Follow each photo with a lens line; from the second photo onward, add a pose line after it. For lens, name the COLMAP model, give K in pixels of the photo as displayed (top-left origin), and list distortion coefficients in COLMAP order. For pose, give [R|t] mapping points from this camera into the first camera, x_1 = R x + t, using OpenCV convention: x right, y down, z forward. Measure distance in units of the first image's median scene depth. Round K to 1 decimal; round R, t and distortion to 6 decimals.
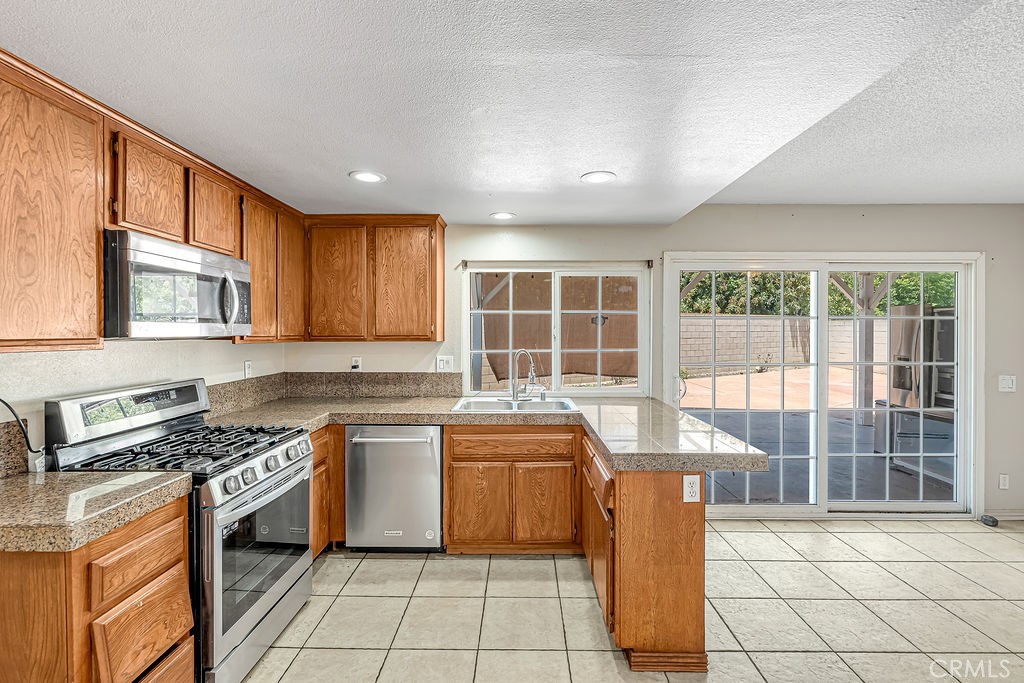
lens RADIAL K [[453.7, 0, 509.3], [0, 453.7, 336.1], [0, 0, 1]] dist [-0.004395, -0.000293]
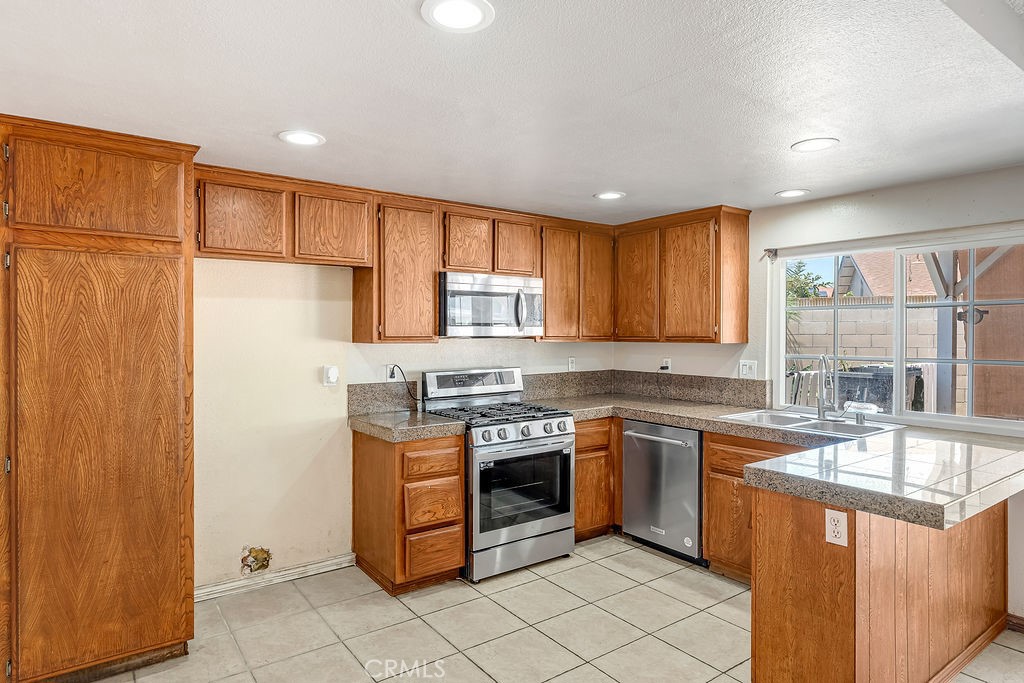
lens RADIAL K [[592.4, 0, 509.2], [0, 592.4, 338.2], [0, 0, 1]] dist [-0.001635, -0.001737]
pose [[0.597632, 0.007443, -0.801736, 0.662415], [-0.008117, 0.999962, 0.003233, 0.000961], [0.801730, 0.004575, 0.597669, -0.071864]]
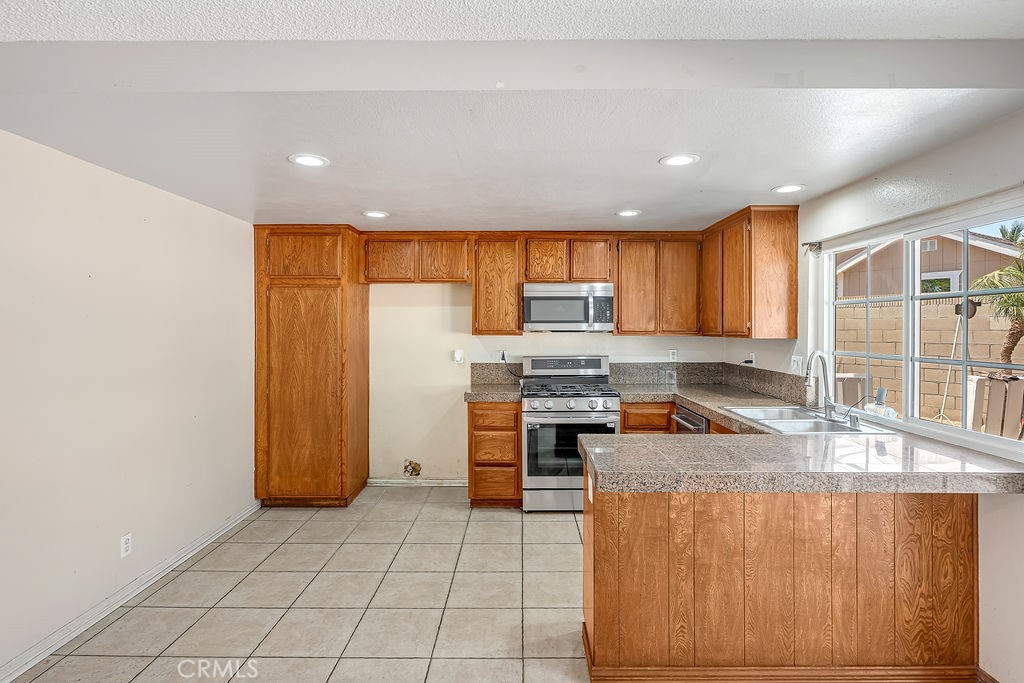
lens RADIAL K [[526.2, 0, 508.3], [0, 526.2, 328.4], [0, 0, 1]] dist [0.000178, 0.000660]
pose [[-0.000337, 0.002393, -0.999997, 1.146727], [-0.010787, 0.999939, 0.002396, -0.008146], [0.999942, 0.010788, -0.000312, 0.593932]]
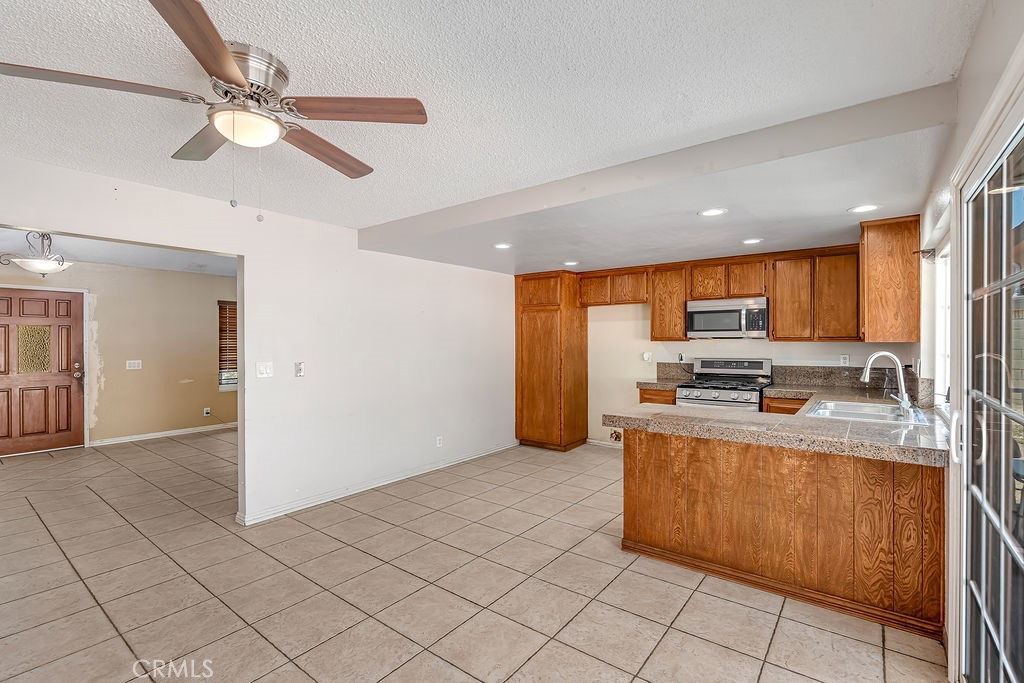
lens RADIAL K [[451.0, 0, 503.8], [0, 451.0, 341.1], [0, 0, 1]] dist [0.002019, 0.000278]
pose [[-0.601536, 0.002729, -0.798841, 1.423936], [-0.006200, 0.999948, 0.008085, 0.006490], [0.798822, 0.009816, -0.601488, 1.163599]]
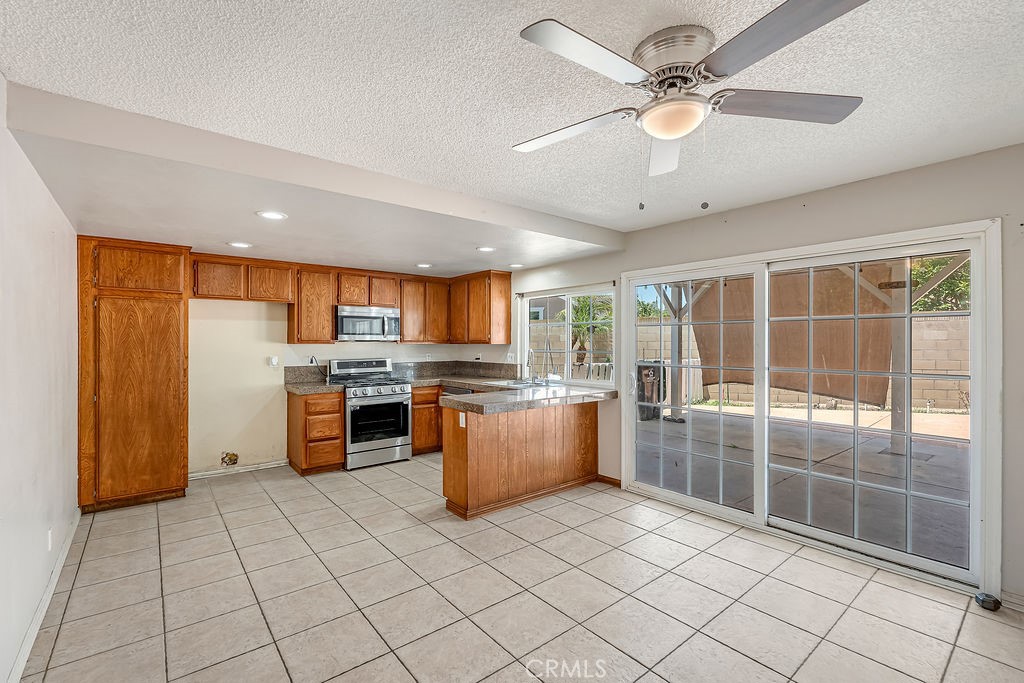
lens RADIAL K [[457.2, 0, 506.8], [0, 457.2, 342.9], [0, 0, 1]] dist [-0.001583, -0.000047]
pose [[0.630312, 0.000121, -0.776342, 1.467284], [-0.006735, 0.999963, -0.005313, 0.019215], [0.776313, 0.008578, 0.630289, -0.042687]]
